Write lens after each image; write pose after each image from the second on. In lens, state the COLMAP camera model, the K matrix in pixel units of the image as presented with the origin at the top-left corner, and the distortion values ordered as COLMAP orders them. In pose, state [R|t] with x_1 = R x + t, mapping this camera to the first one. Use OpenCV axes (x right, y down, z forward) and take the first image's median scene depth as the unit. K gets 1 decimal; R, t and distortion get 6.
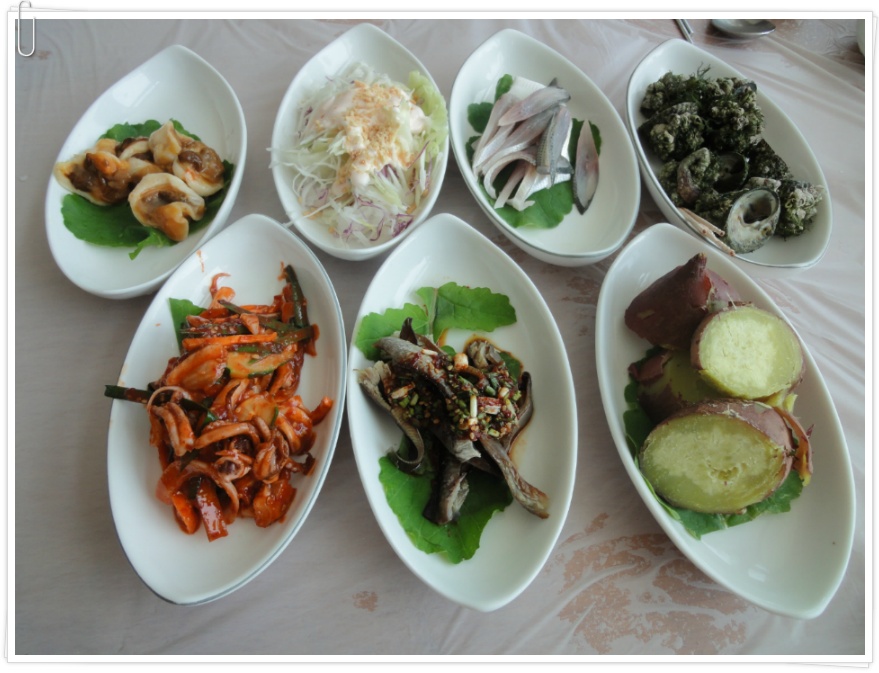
lens RADIAL K [[576.7, 0, 439.5], [0, 576.7, 336.5], [0, 0, 1]] dist [-0.003114, 0.000563]
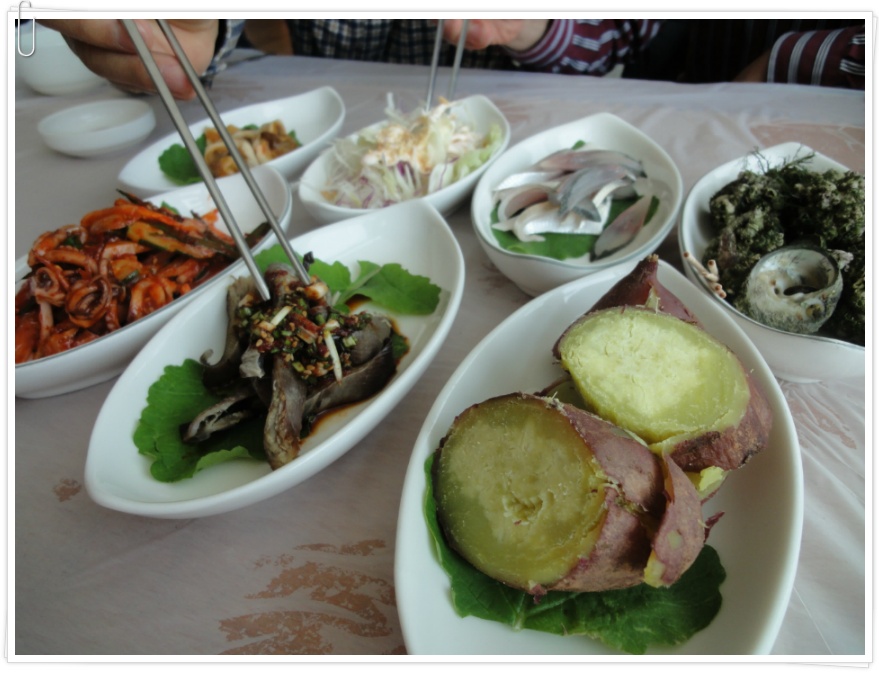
lens RADIAL K [[576.7, 0, 439.5], [0, 576.7, 336.5], [0, 0, 1]] dist [-0.003114, 0.000563]
pose [[0.861087, 0.279599, -0.424681, 0.585938], [-0.418653, 0.863865, -0.280119, 0.271555], [0.288546, 0.419001, 0.860918, 0.353572]]
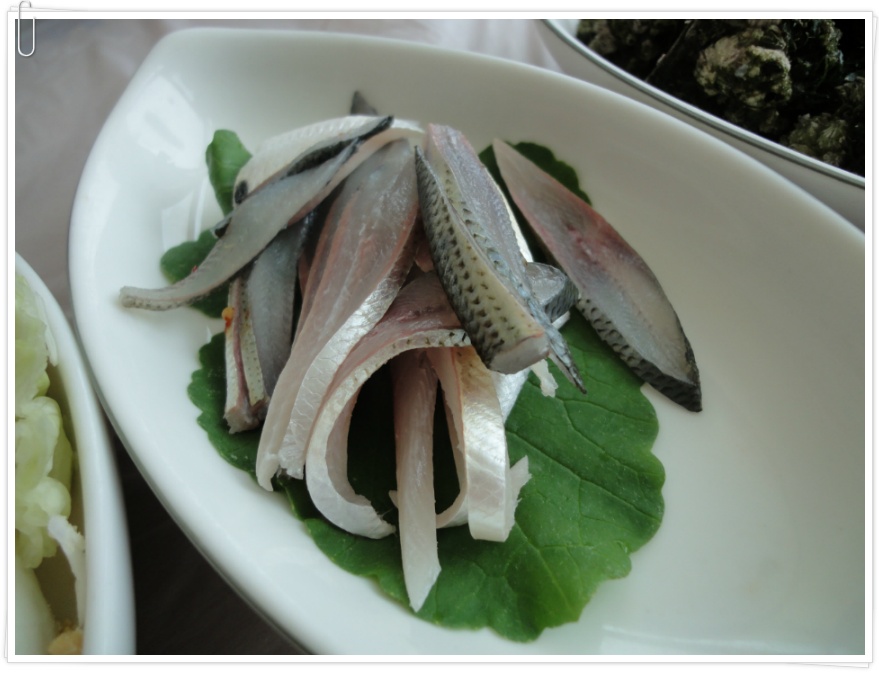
lens RADIAL K [[576.7, 0, 439.5], [0, 576.7, 336.5], [0, 0, 1]] dist [-0.003114, 0.000563]
pose [[0.841927, -0.482433, 0.241697, 0.129161], [0.517776, 0.848386, -0.110220, -0.365797], [-0.151878, 0.217942, 0.964072, 1.001889]]
